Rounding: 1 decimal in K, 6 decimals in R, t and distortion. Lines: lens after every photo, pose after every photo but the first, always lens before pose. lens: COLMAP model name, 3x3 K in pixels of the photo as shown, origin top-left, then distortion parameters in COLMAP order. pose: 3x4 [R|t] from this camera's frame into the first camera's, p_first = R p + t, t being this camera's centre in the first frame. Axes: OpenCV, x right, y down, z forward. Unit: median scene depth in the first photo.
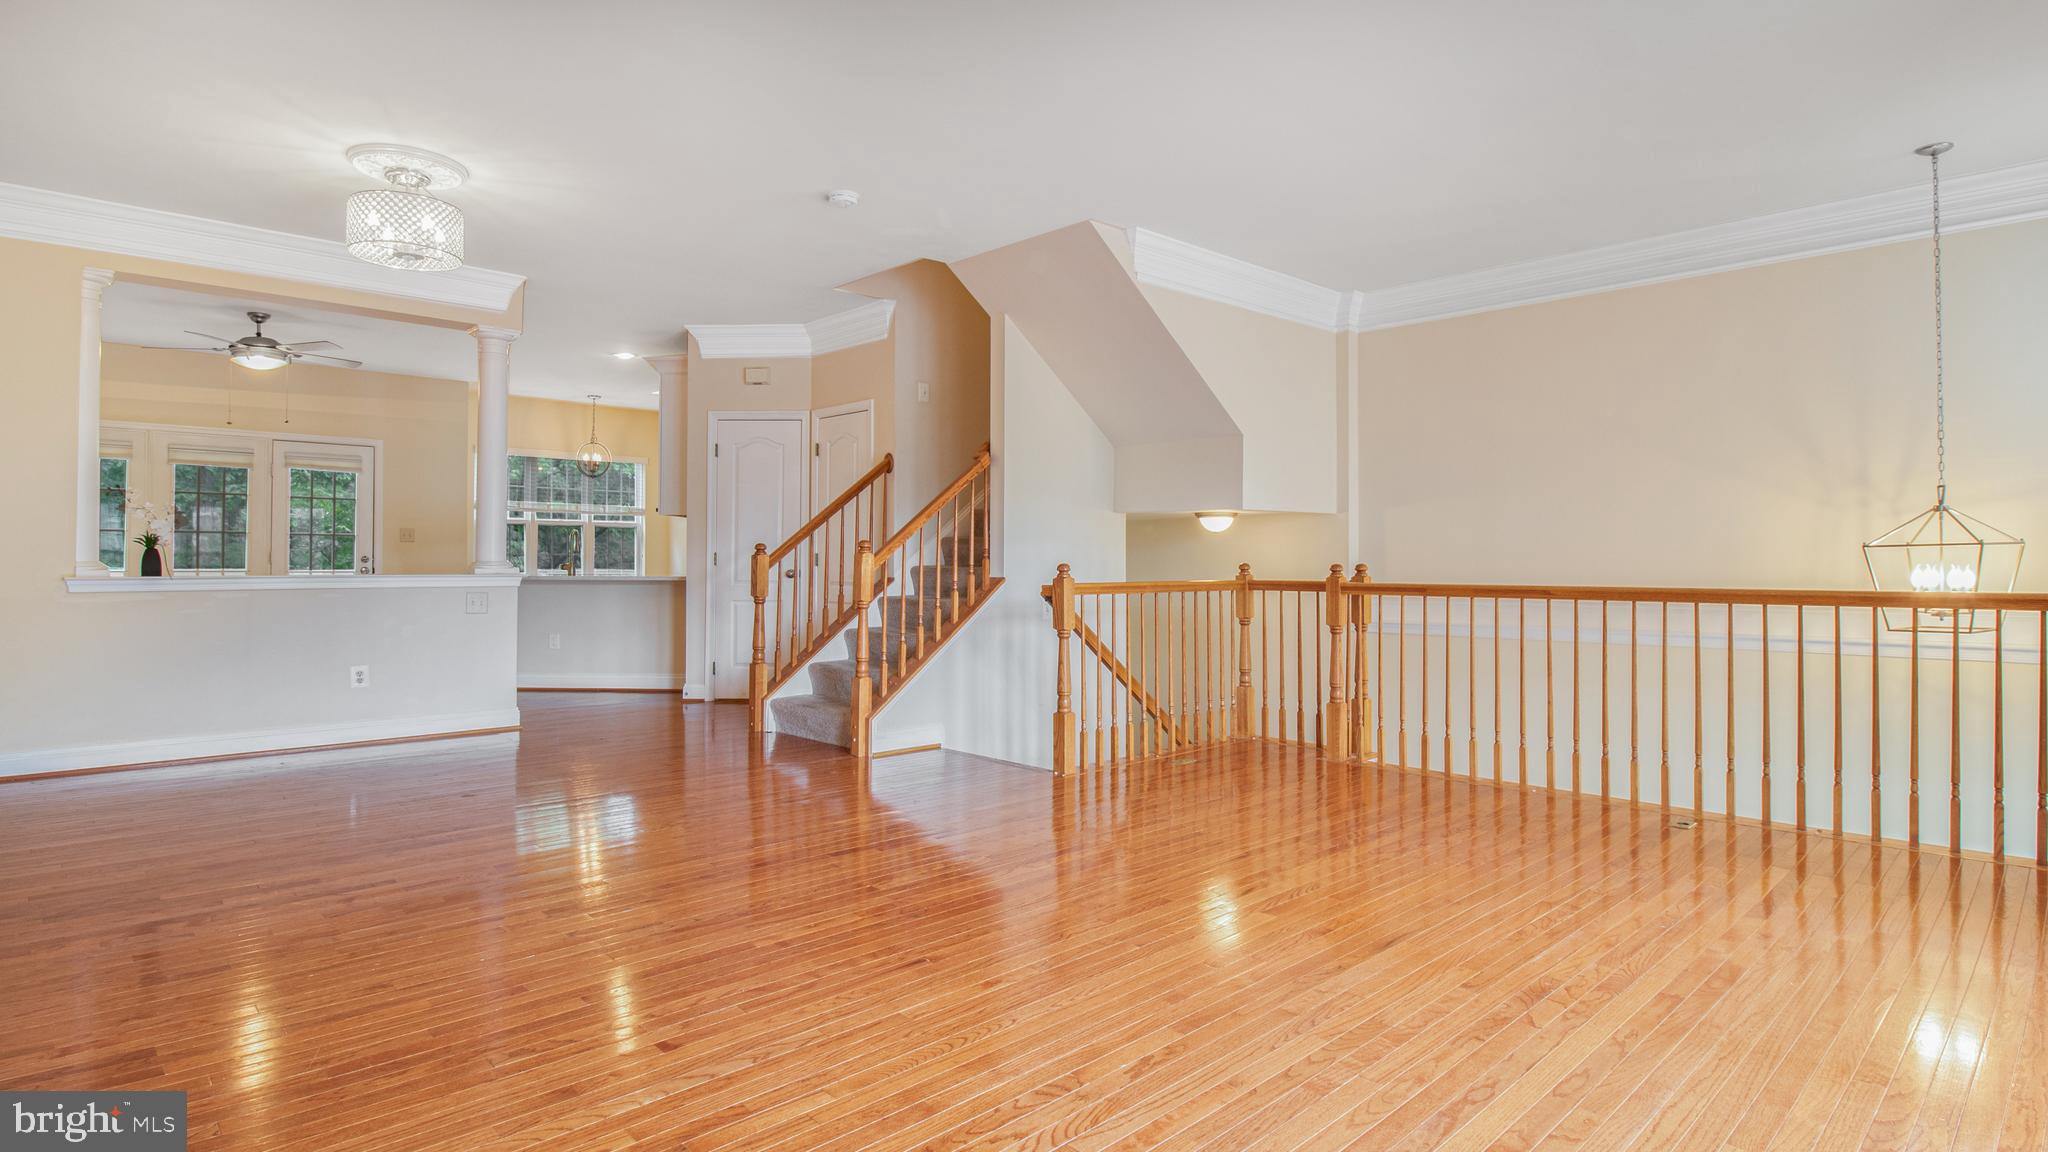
lens RADIAL K [[1022.6, 0, 1027.6], [0, 1022.6, 555.6], [0, 0, 1]] dist [0.004989, -0.015275]
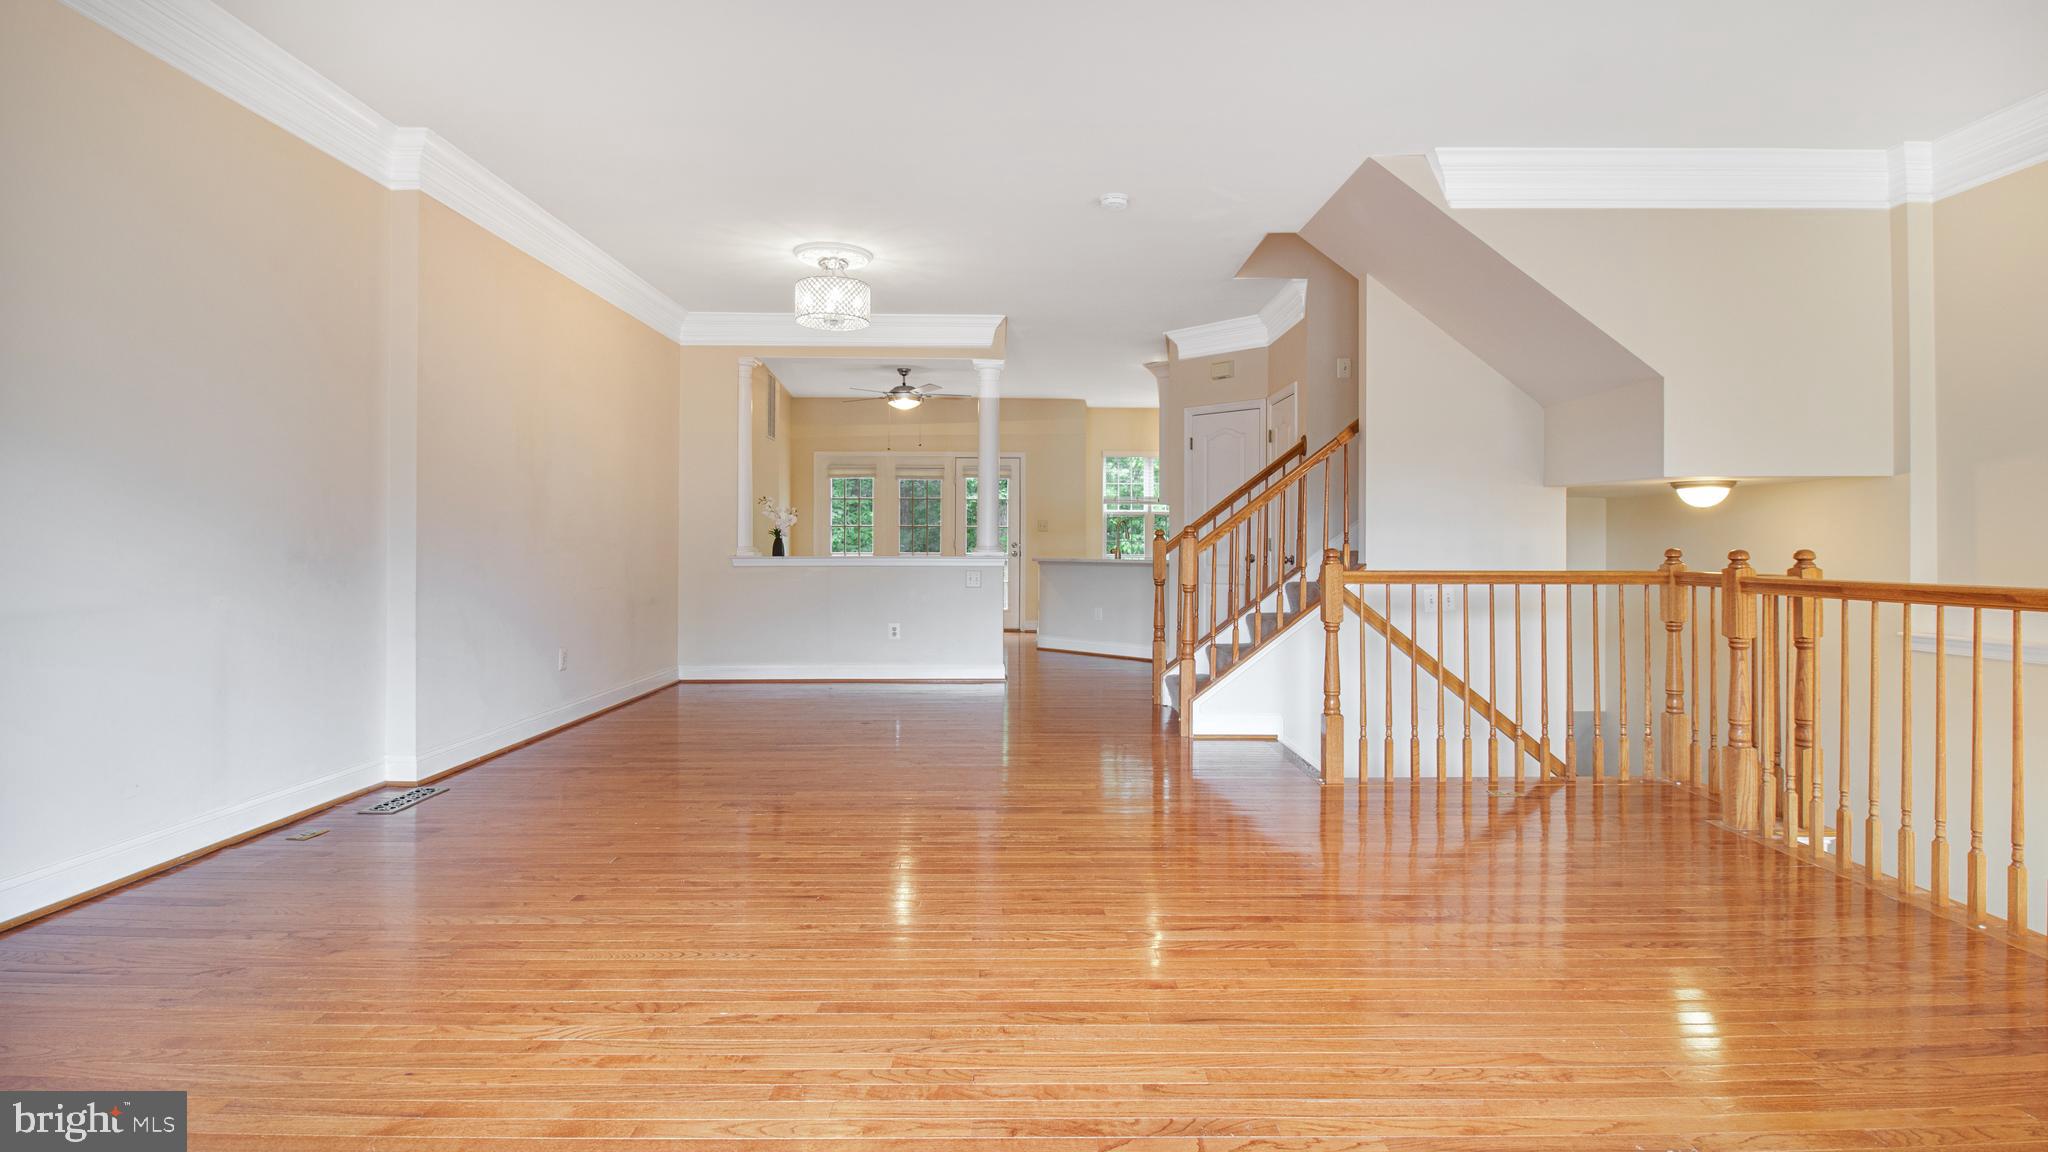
lens RADIAL K [[975.2, 0, 1022.4], [0, 975.2, 555.7], [0, 0, 1]] dist [0.002204, -0.013856]
pose [[0.739671, 0.006162, -0.672940, 0.374805], [0.003461, 0.999910, 0.012959, 0.001918], [0.672959, -0.011914, 0.739583, 0.169825]]
